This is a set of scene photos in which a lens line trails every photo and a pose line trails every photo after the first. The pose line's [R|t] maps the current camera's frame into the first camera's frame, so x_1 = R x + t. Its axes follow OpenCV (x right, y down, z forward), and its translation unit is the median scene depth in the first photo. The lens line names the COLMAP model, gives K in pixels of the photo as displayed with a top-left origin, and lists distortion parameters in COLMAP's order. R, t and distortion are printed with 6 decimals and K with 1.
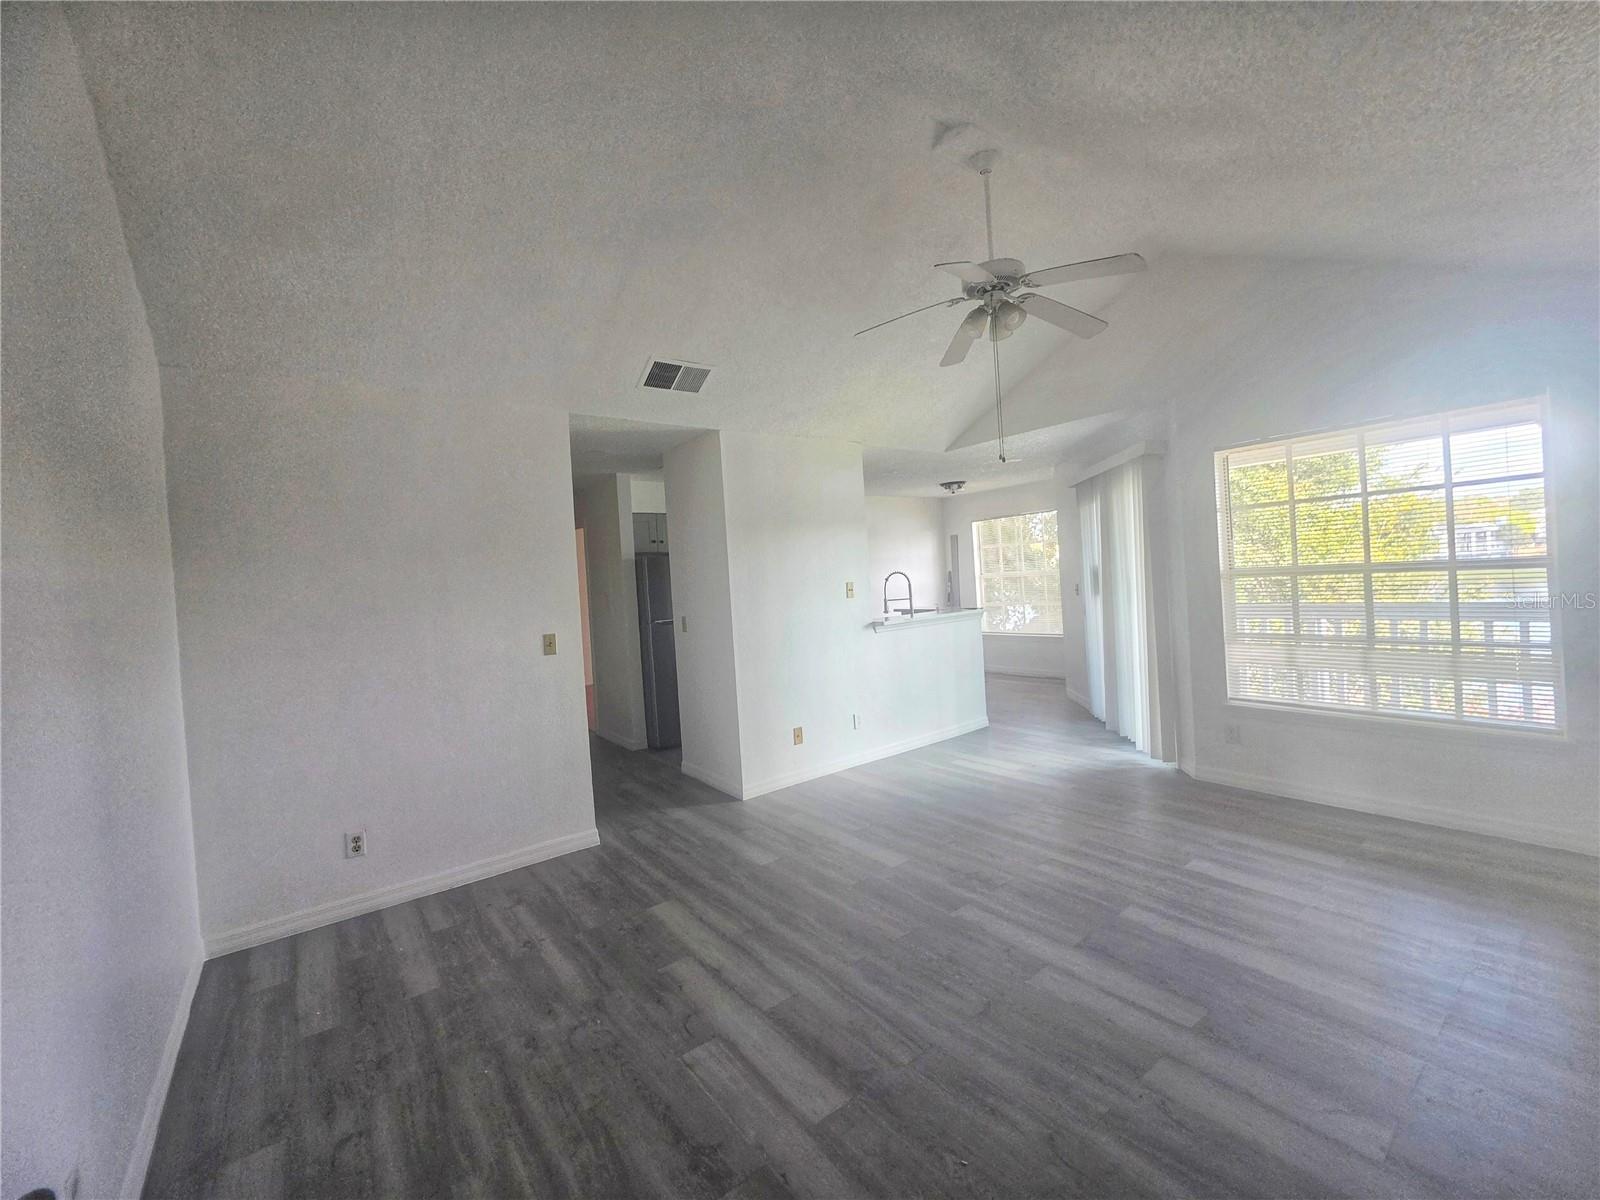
lens RADIAL K [[641.4, 0, 792.1], [0, 641.4, 583.8], [0, 0, 1]] dist [0.002524, -0.000401]
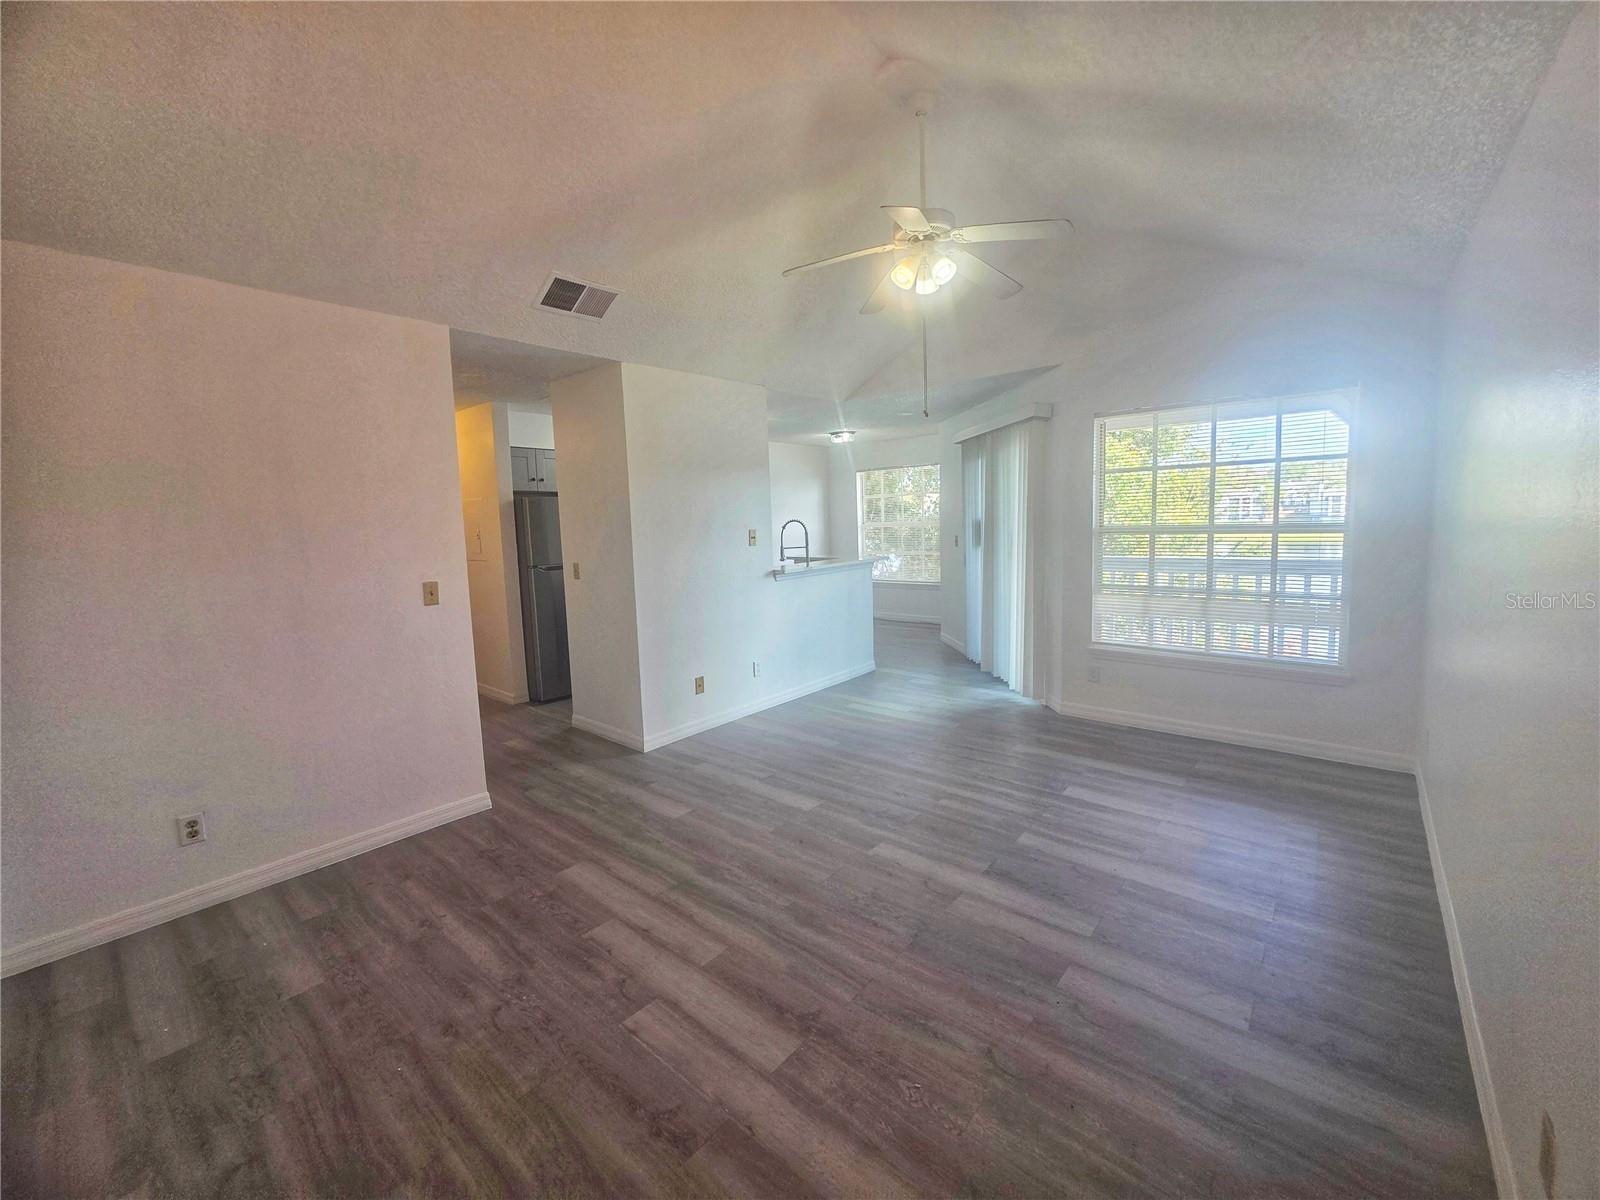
lens RADIAL K [[641.4, 0, 795.2], [0, 641.4, 576.1], [0, 0, 1]] dist [0.002524, -0.000401]
pose [[0.977765, 0.008046, 0.209550, -0.083126], [-0.023827, 0.997055, 0.072892, -0.007758], [-0.208346, -0.076264, 0.975077, 0.035319]]
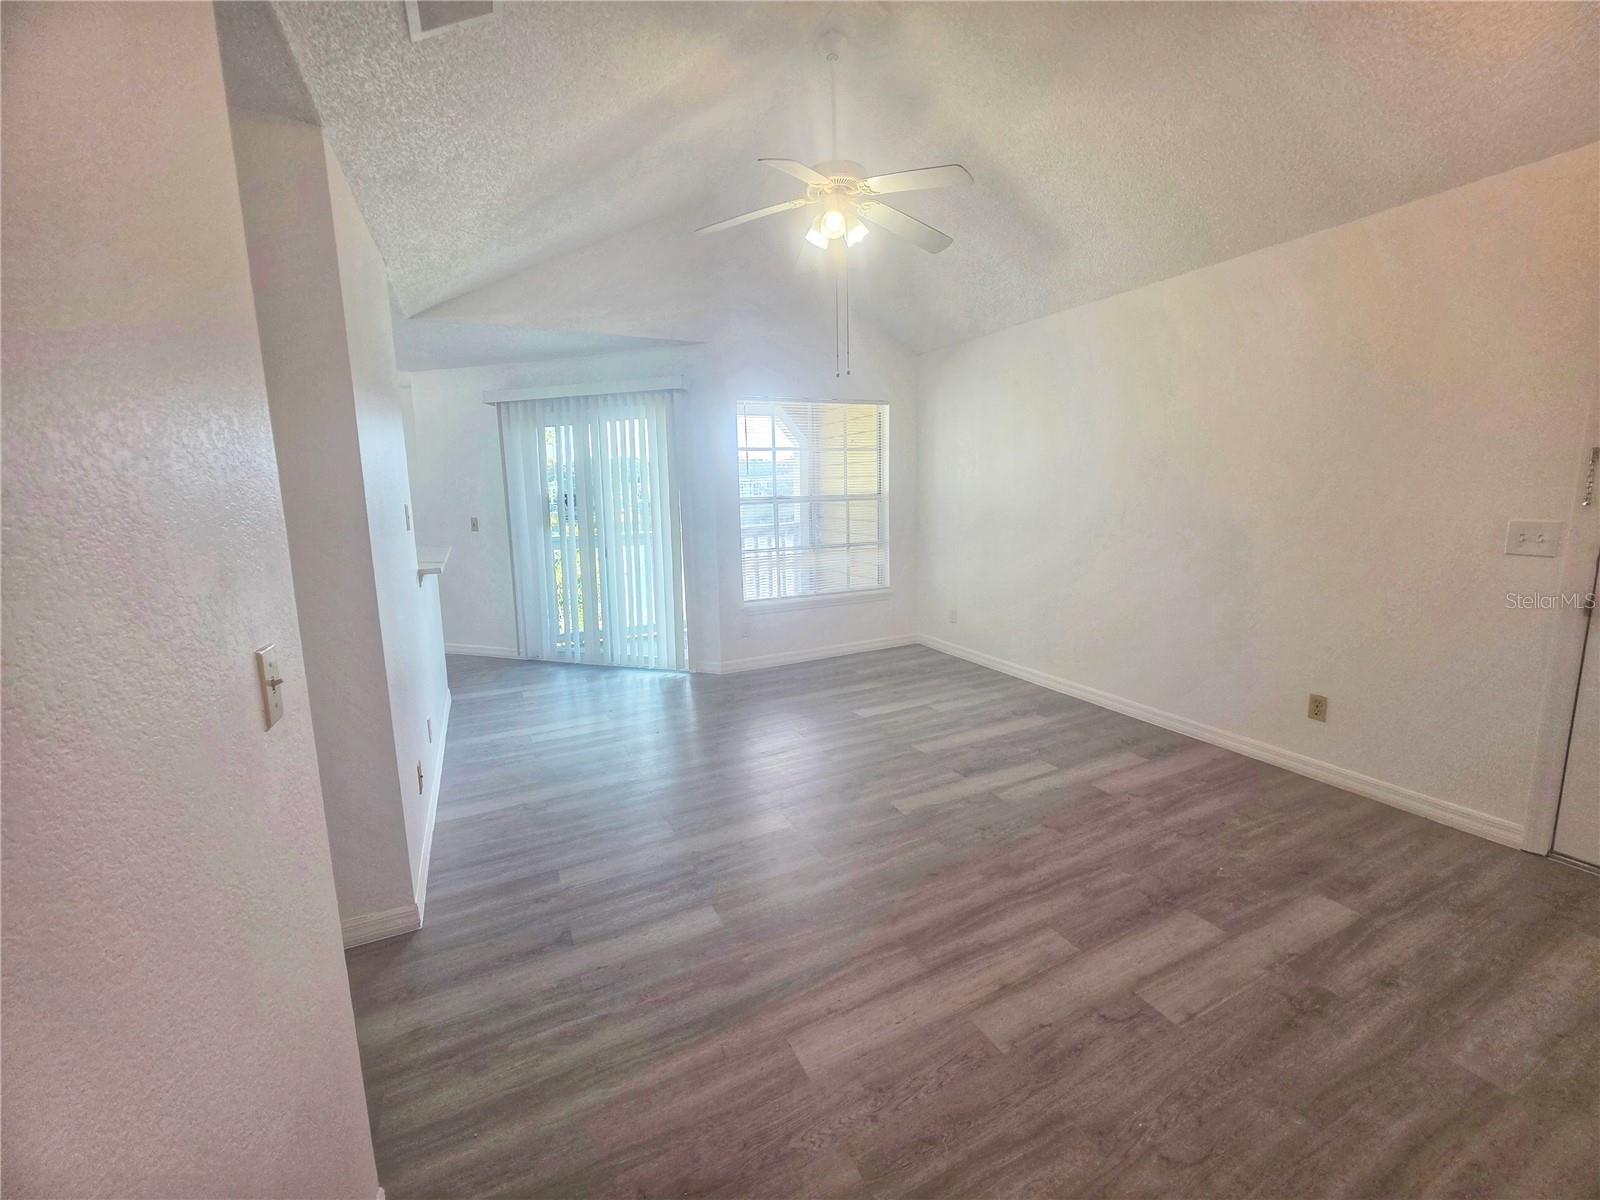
lens RADIAL K [[641.4, 0, 796.1], [0, 641.4, 583.7], [0, 0, 1]] dist [0.002524, -0.000401]
pose [[0.194750, -0.094493, 0.976291, -0.696524], [0.017934, 0.995525, 0.092778, 0.038089], [-0.980689, -0.000560, 0.195573, 0.876874]]
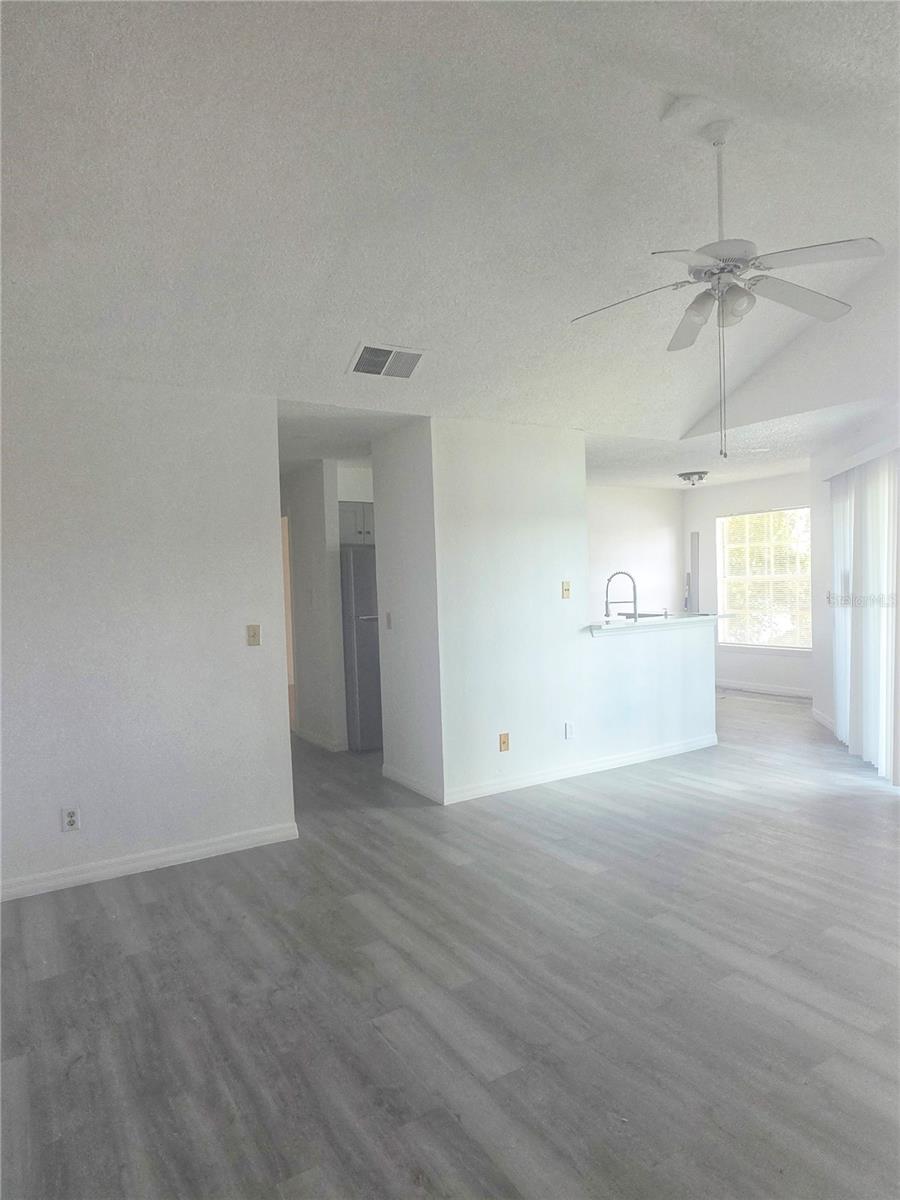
lens RADIAL K [[731.8, 0, 447.3], [0, 731.8, 608.5], [0, 0, 1]] dist [0.004584, -0.000127]
pose [[0.995166, 0.031435, -0.093042, 0.030343], [-0.027992, 0.998883, 0.038080, 0.001320], [0.094135, -0.035291, 0.994934, -0.116525]]
